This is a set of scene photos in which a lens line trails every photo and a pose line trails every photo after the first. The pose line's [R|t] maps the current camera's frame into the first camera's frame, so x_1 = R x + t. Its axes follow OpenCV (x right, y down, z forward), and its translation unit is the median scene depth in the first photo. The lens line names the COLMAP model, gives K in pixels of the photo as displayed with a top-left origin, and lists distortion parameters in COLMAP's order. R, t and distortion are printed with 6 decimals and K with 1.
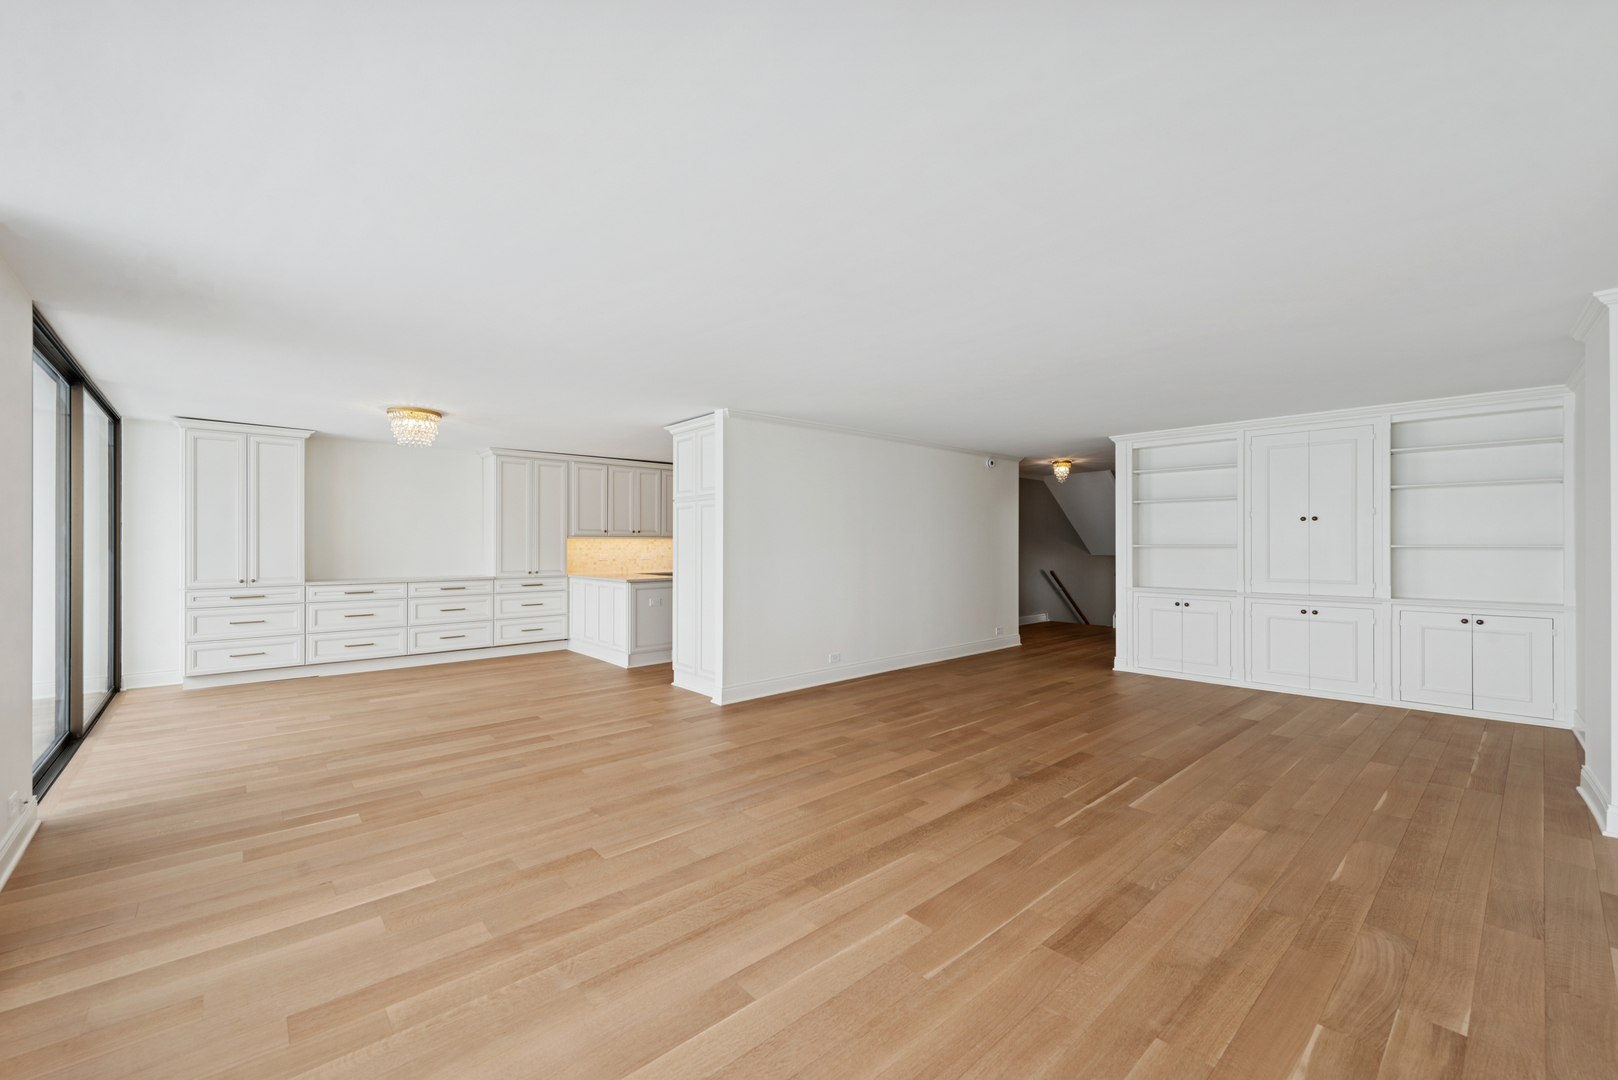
lens RADIAL K [[655.1, 0, 776.8], [0, 655.1, 544.6], [0, 0, 1]] dist [-0.001481, -0.000134]
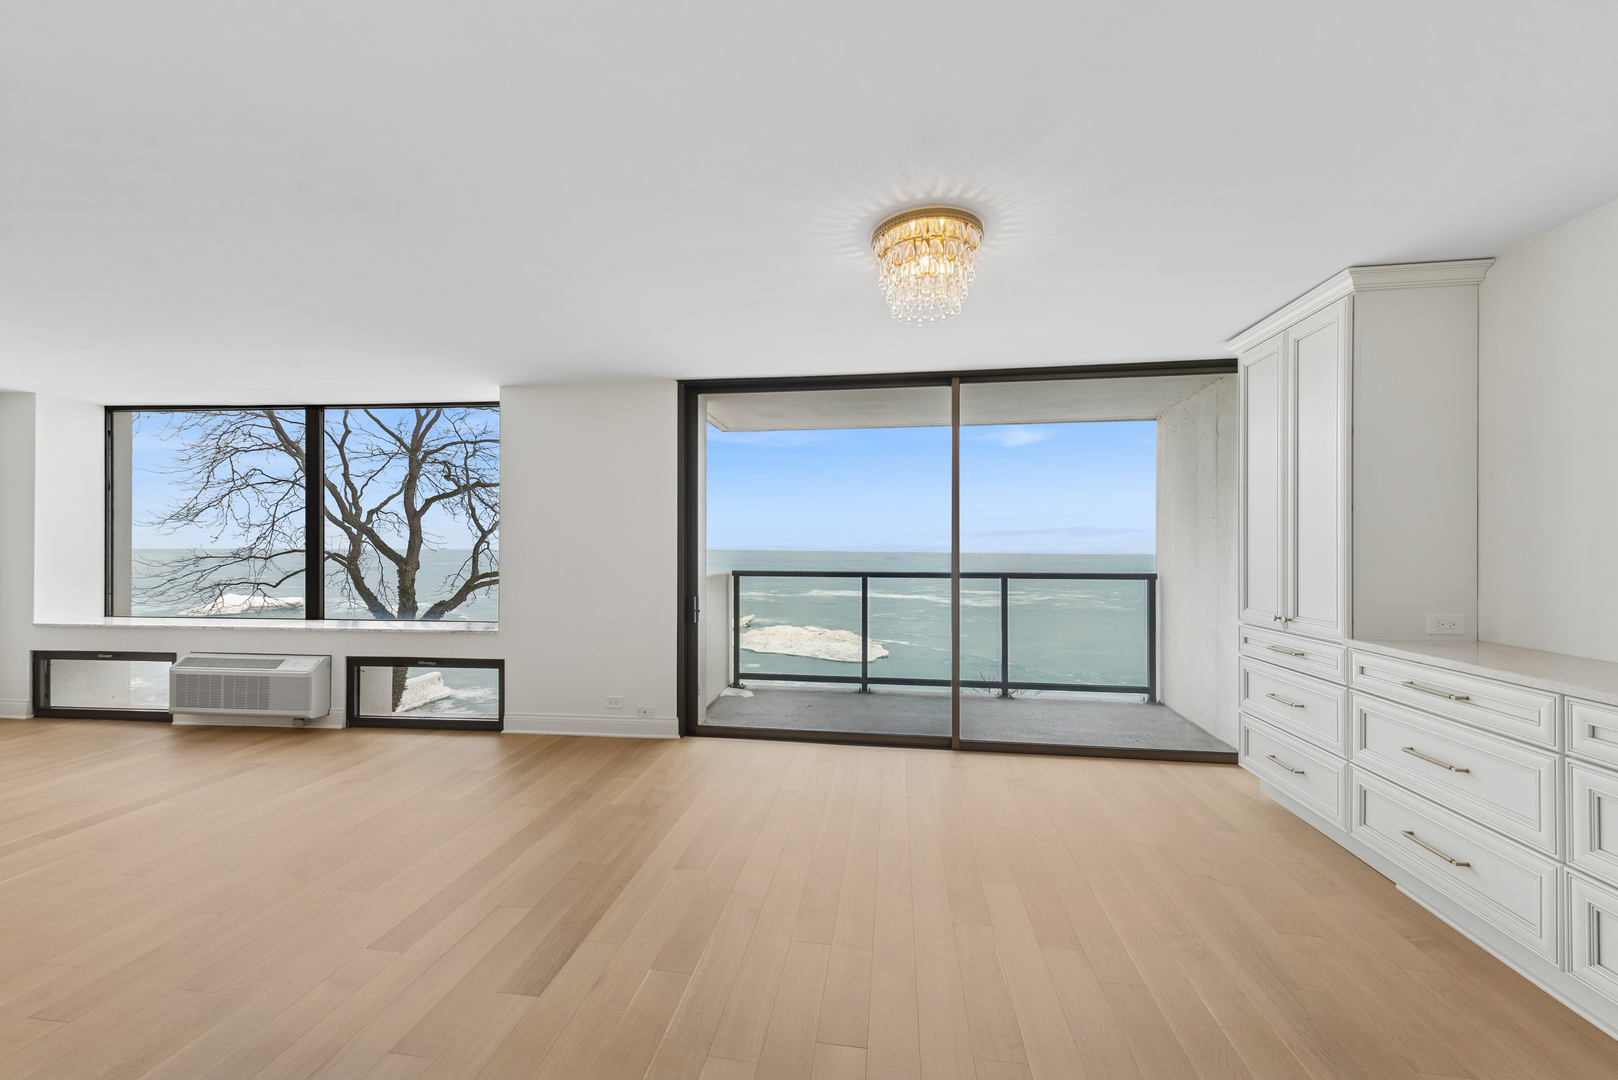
lens RADIAL K [[634.9, 0, 809.0], [0, 634.9, 540.0], [0, 0, 1]] dist [-0.002156, -0.000221]
pose [[-0.750677, -0.010184, -0.660591, -0.199755], [-0.003119, 0.999925, -0.011871, 0.002322], [0.660662, -0.006851, -0.750652, 1.072150]]
